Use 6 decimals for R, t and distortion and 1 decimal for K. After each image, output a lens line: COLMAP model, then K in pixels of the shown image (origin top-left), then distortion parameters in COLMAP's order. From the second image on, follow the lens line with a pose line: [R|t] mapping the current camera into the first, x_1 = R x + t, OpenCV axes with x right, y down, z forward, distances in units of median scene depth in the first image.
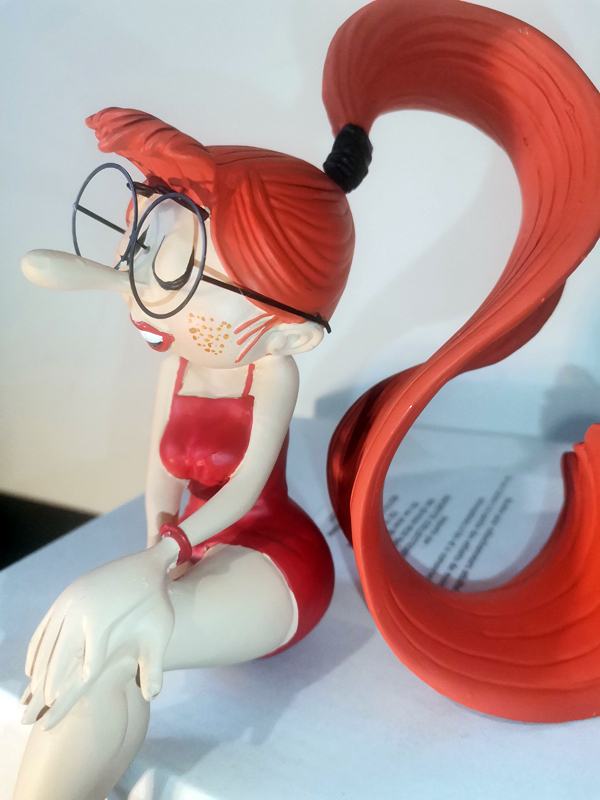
lens RADIAL K [[624.7, 0, 300.5], [0, 624.7, 389.8], [0, 0, 1]] dist [0.092000, -0.173266]
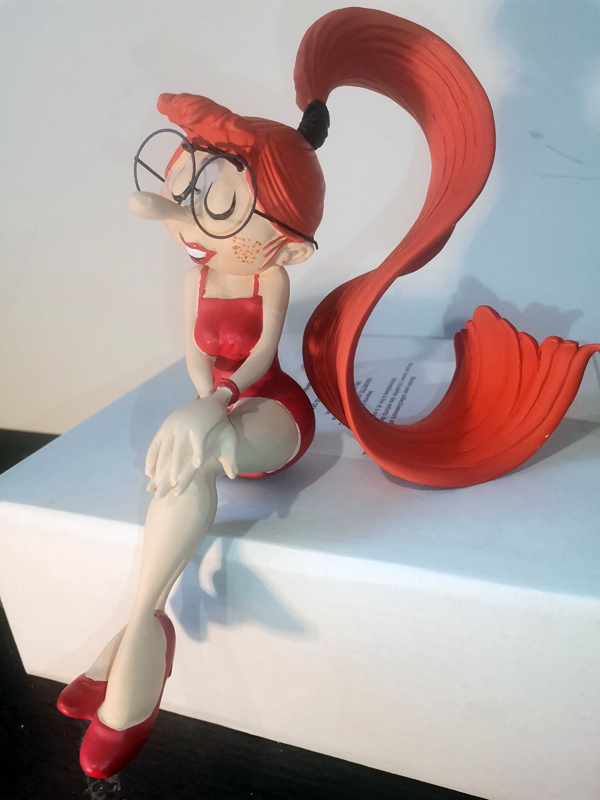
lens RADIAL K [[624.7, 0, 300.5], [0, 624.7, 389.8], [0, 0, 1]] dist [0.092000, -0.173266]
pose [[0.978079, -0.057598, 0.200110, -0.299435], [0.037991, 0.994214, 0.100476, 0.086747], [-0.204740, -0.090671, 0.974608, -0.462288]]
